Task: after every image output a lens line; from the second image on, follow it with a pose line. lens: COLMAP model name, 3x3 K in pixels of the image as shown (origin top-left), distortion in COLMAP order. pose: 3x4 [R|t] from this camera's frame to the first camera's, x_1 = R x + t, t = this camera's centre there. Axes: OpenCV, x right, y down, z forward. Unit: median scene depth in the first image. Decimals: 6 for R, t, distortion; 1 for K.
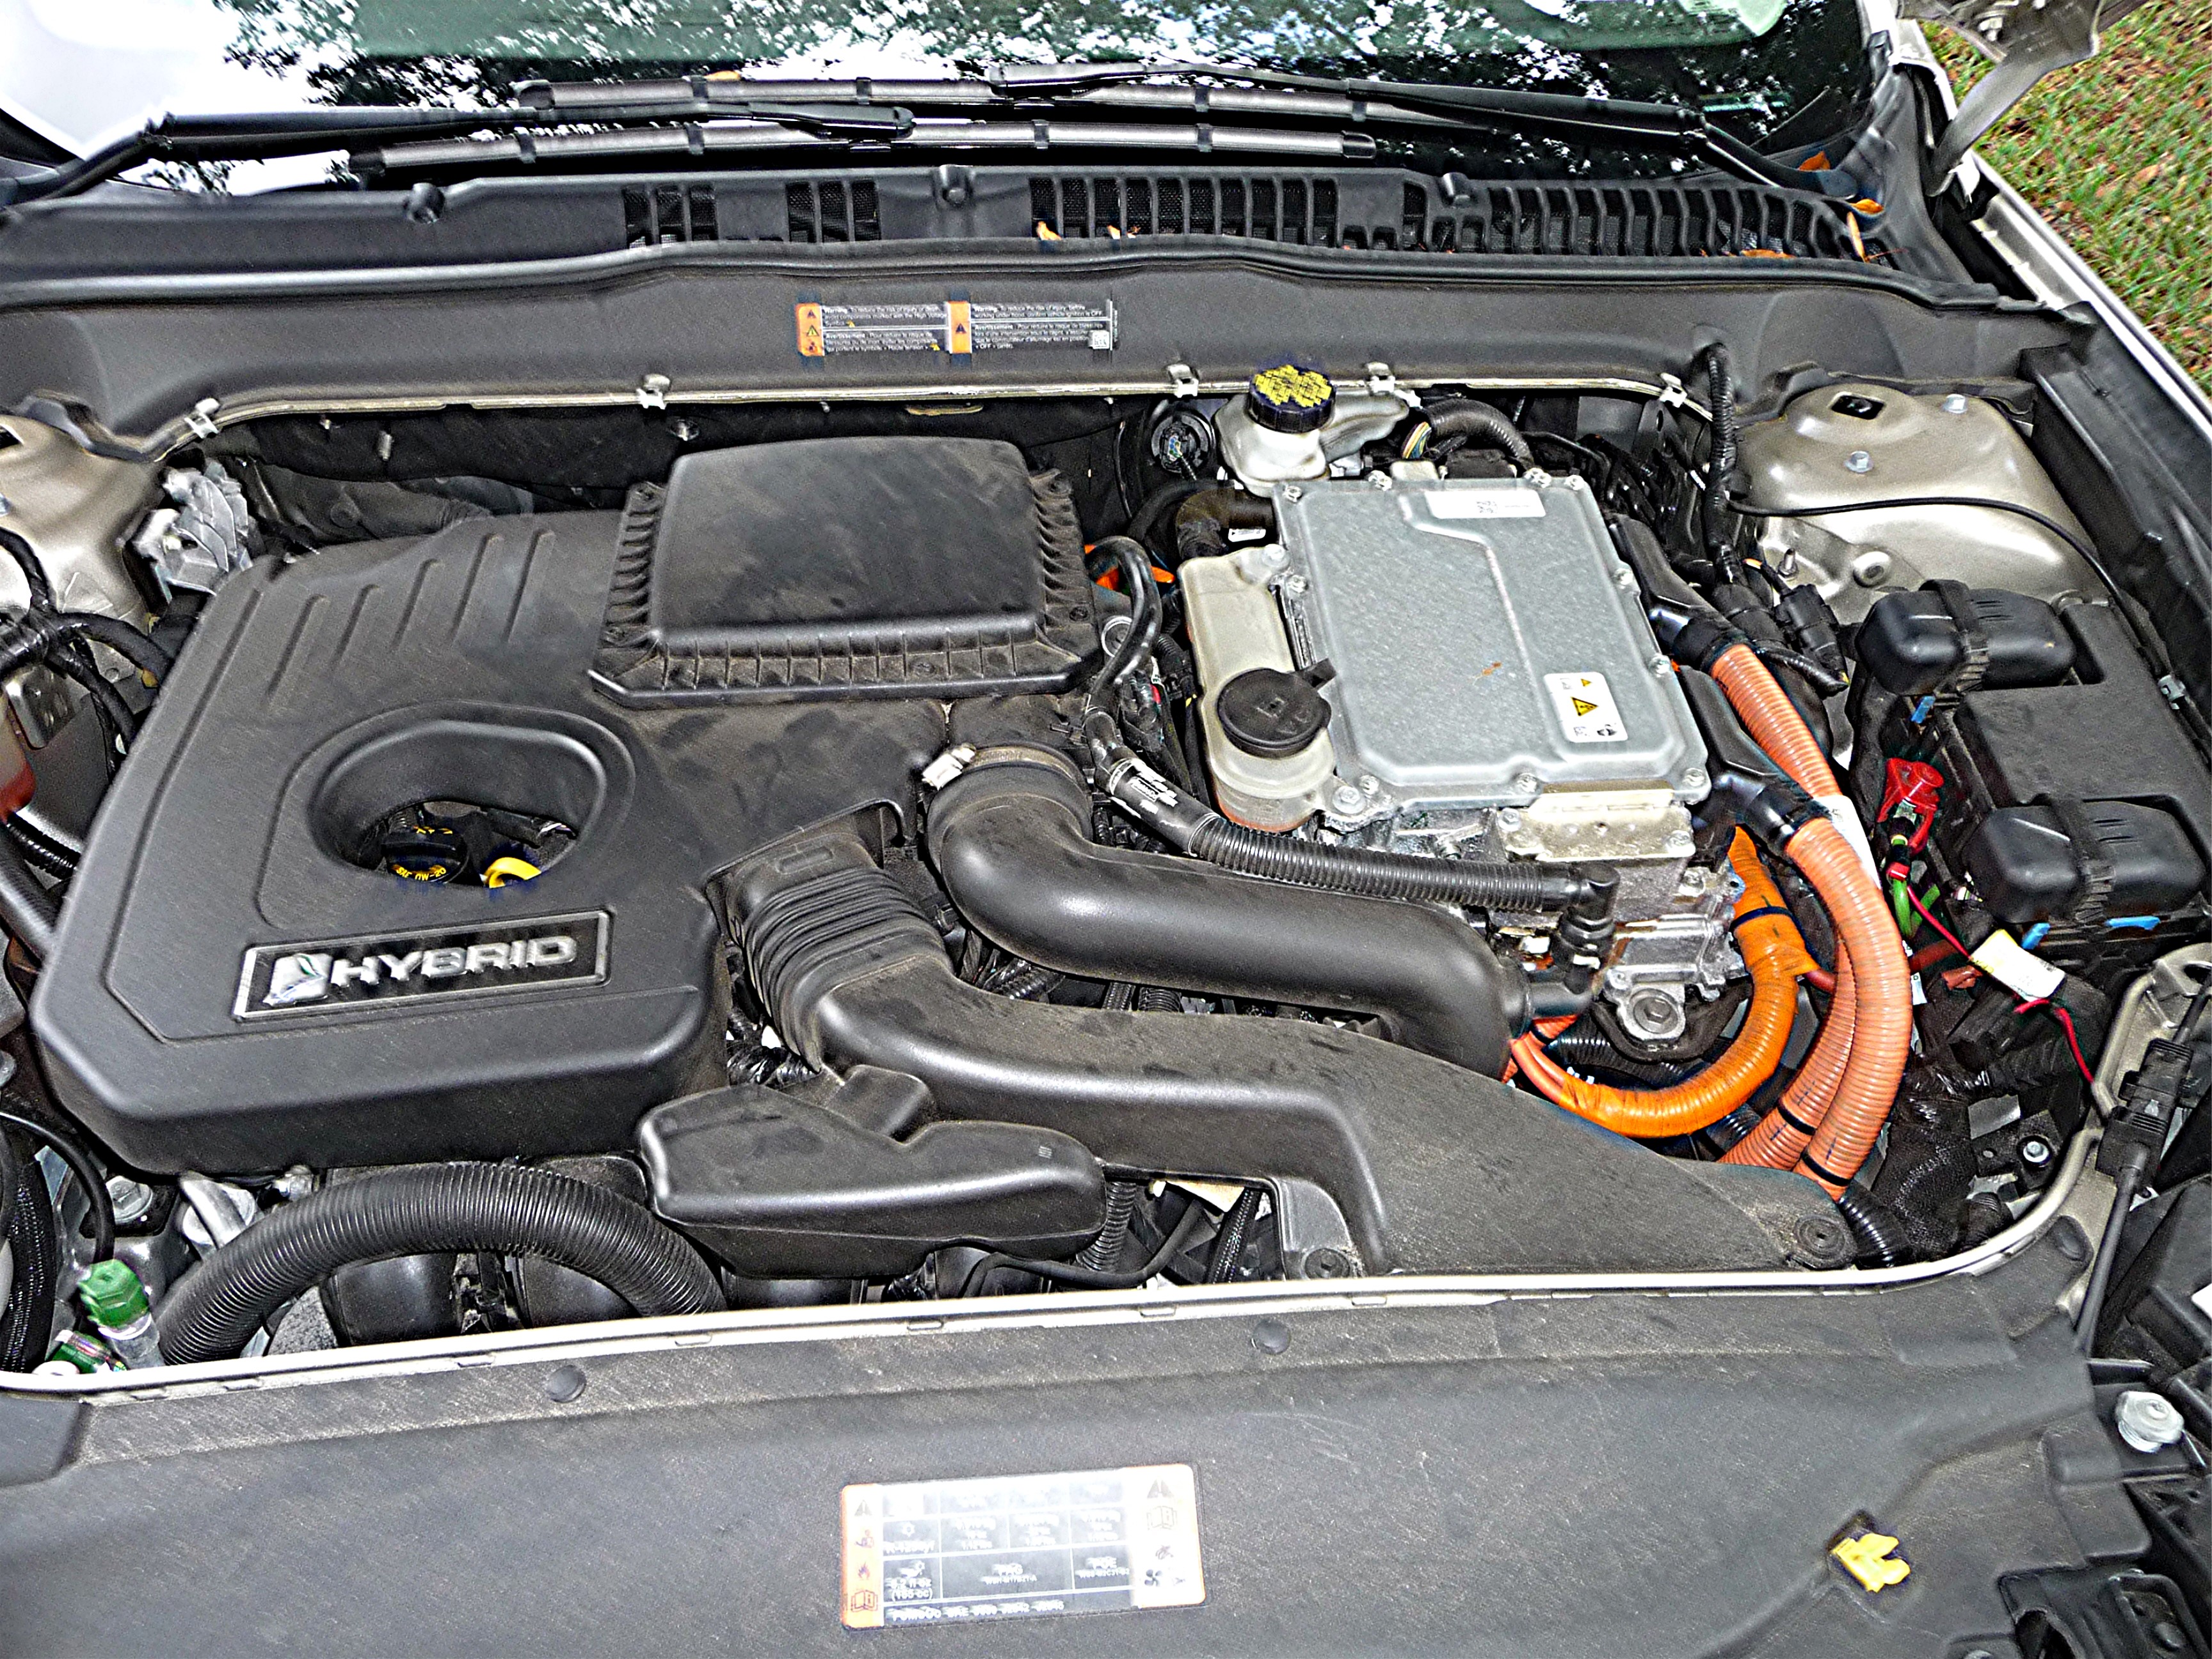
lens RADIAL K [[1795.2, 0, 1106.0], [0, 1795.2, 829.5], [0, 0, 1]] dist [-0.038076, -0.007283]
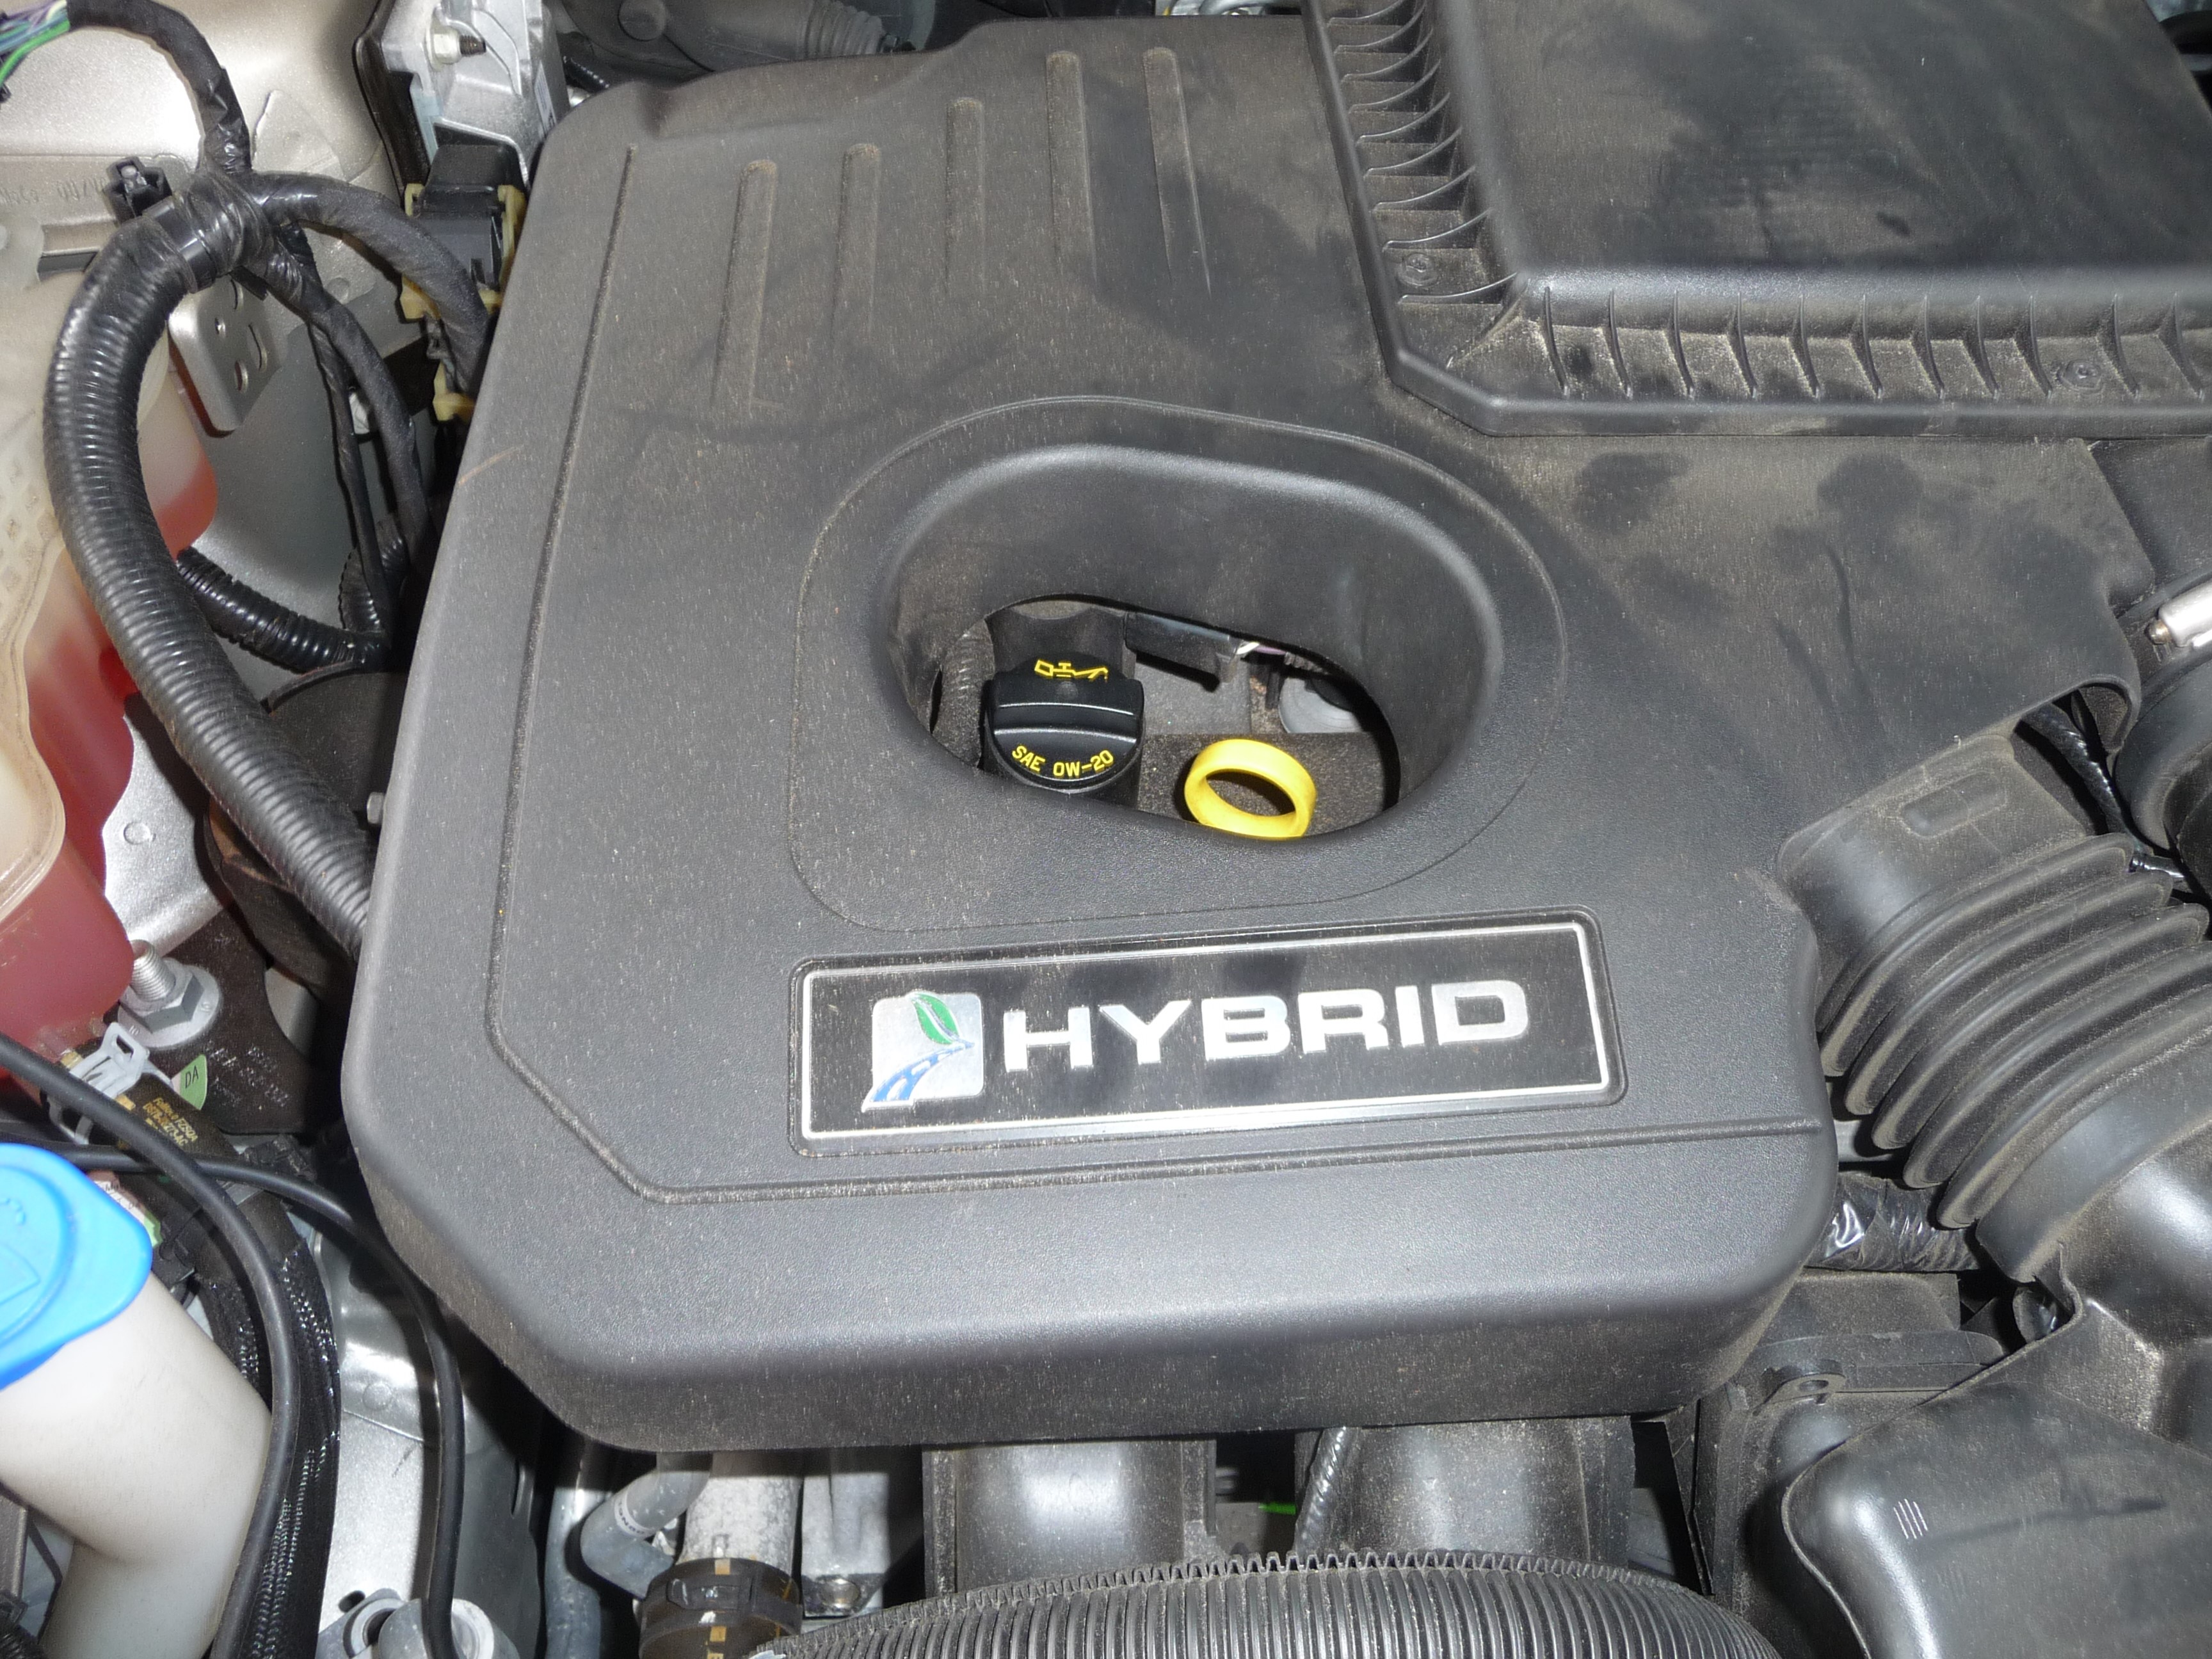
lens RADIAL K [[1795.2, 0, 1106.0], [0, 1795.2, 829.5], [0, 0, 1]] dist [-0.038076, -0.007283]
pose [[0.998606, 0.048620, -0.020557, -0.354001], [-0.043053, 0.975494, 0.215774, -0.063170], [0.030544, -0.214589, 0.976227, 0.502716]]
